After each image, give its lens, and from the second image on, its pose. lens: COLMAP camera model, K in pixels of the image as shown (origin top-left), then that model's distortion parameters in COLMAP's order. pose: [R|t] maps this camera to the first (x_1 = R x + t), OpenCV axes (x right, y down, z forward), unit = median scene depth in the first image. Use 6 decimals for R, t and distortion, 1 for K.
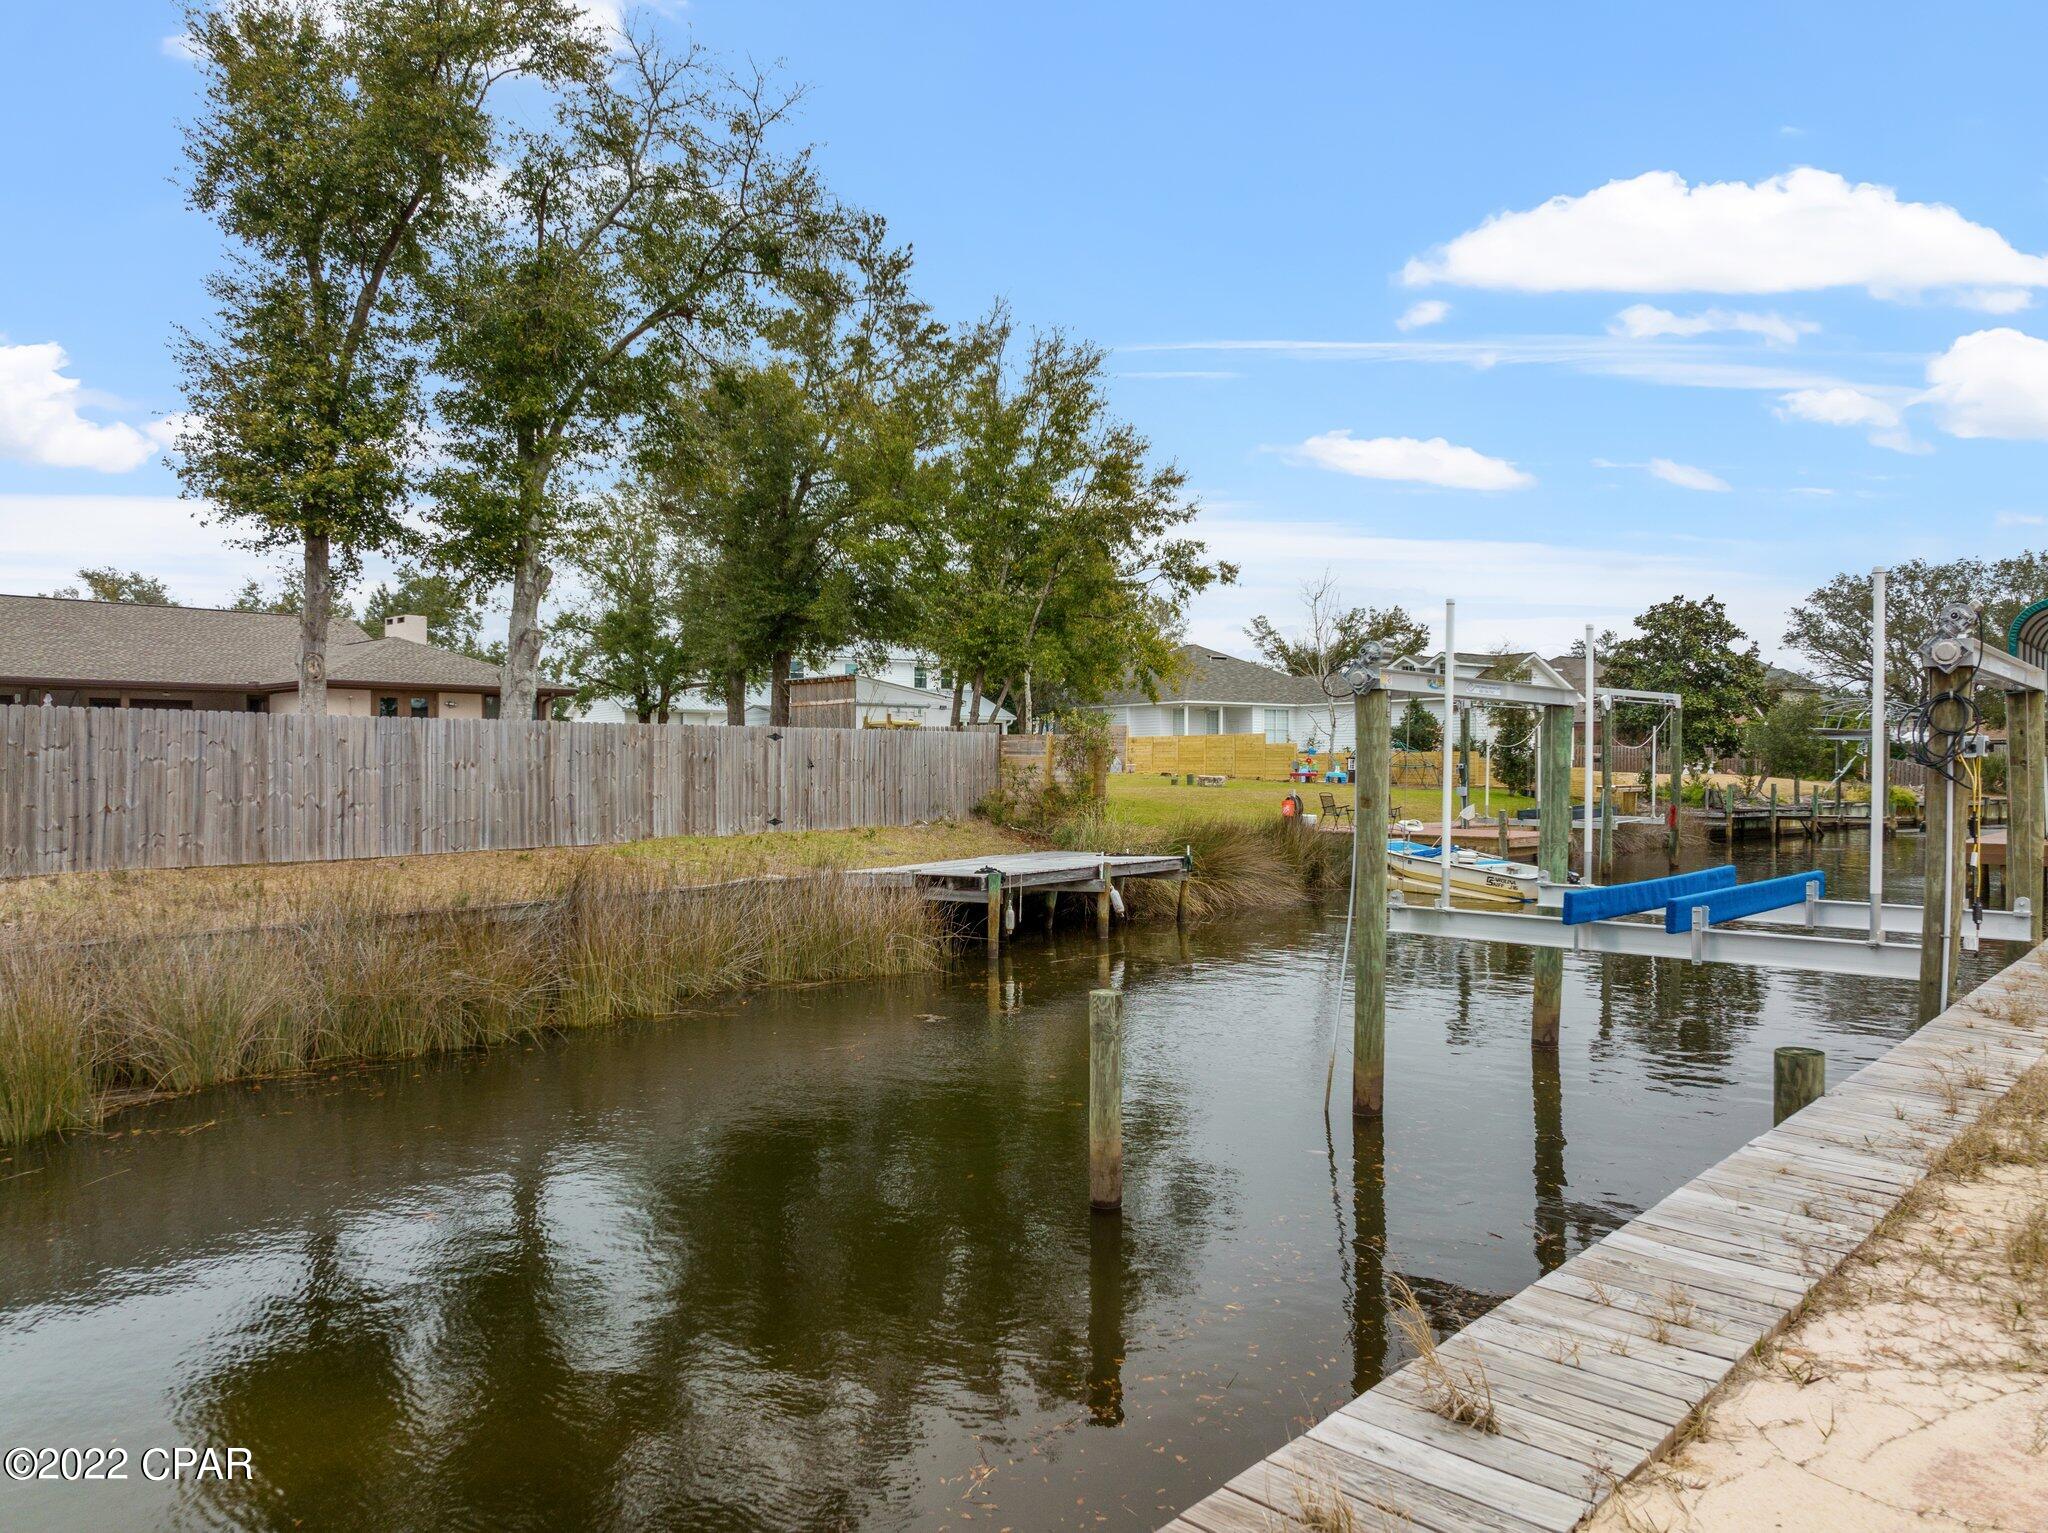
lens RADIAL K [[1444.5, 0, 1006.7], [0, 1444.5, 772.1], [0, 0, 1]] dist [-0.029406, -0.004581]
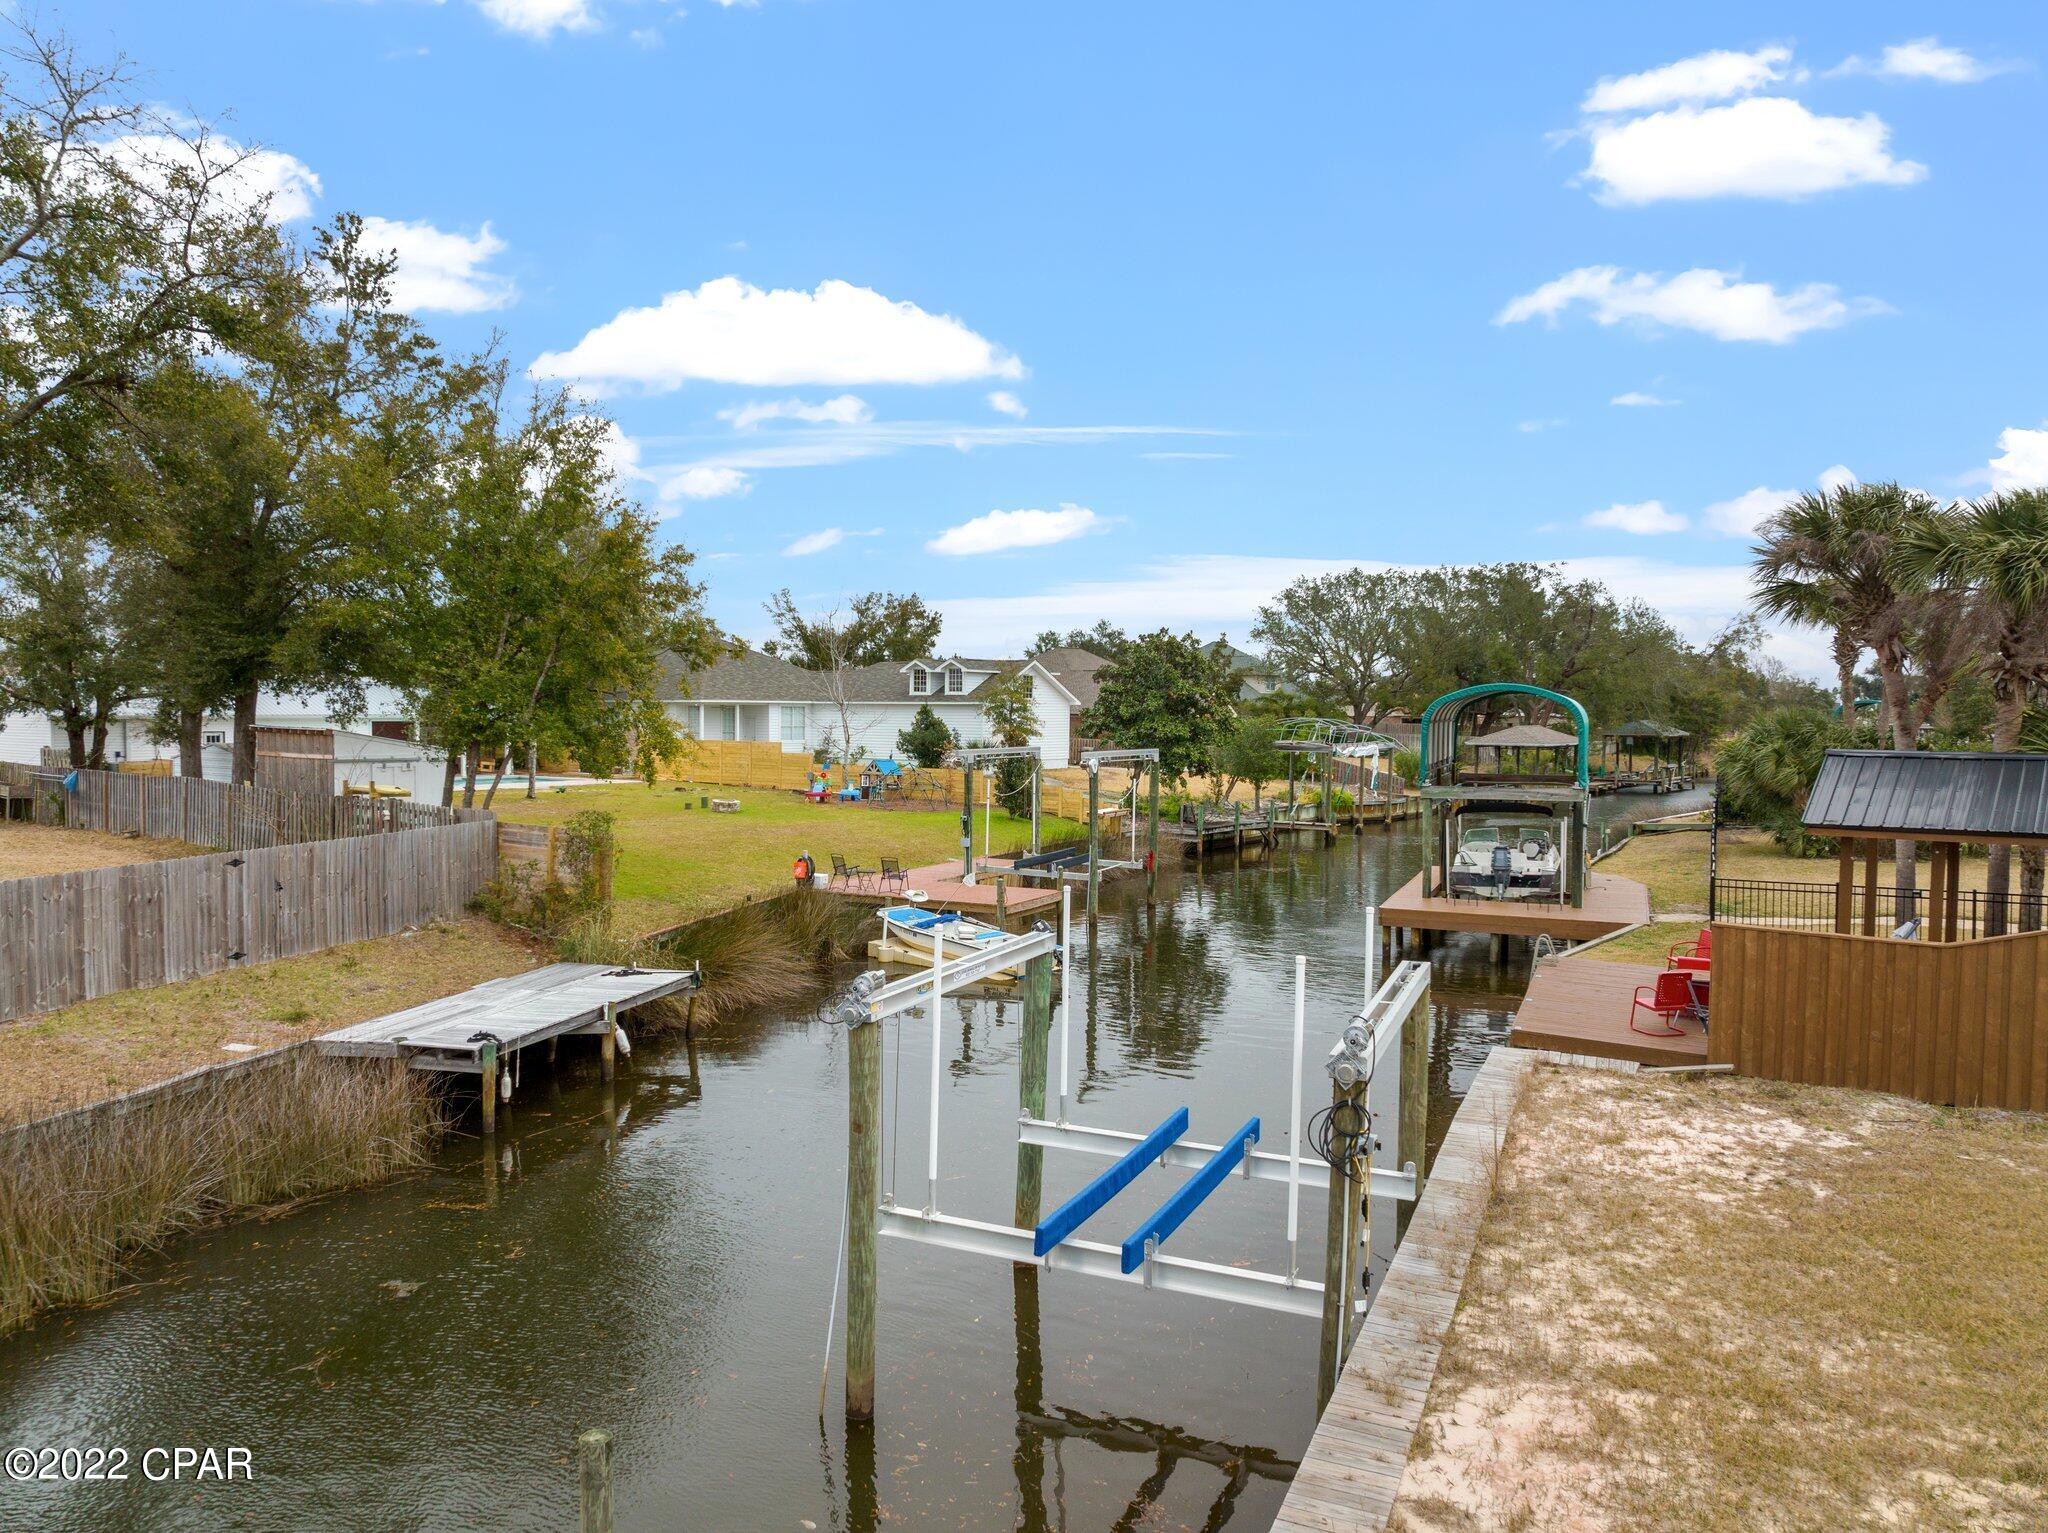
lens RADIAL K [[1444.5, 0, 1006.7], [0, 1444.5, 772.1], [0, 0, 1]] dist [-0.029406, -0.004581]
pose [[0.946569, -0.008284, 0.322395, 0.006775], [-0.009702, 0.998486, 0.054142, -0.105889], [-0.322356, -0.054377, 0.945056, -0.000080]]
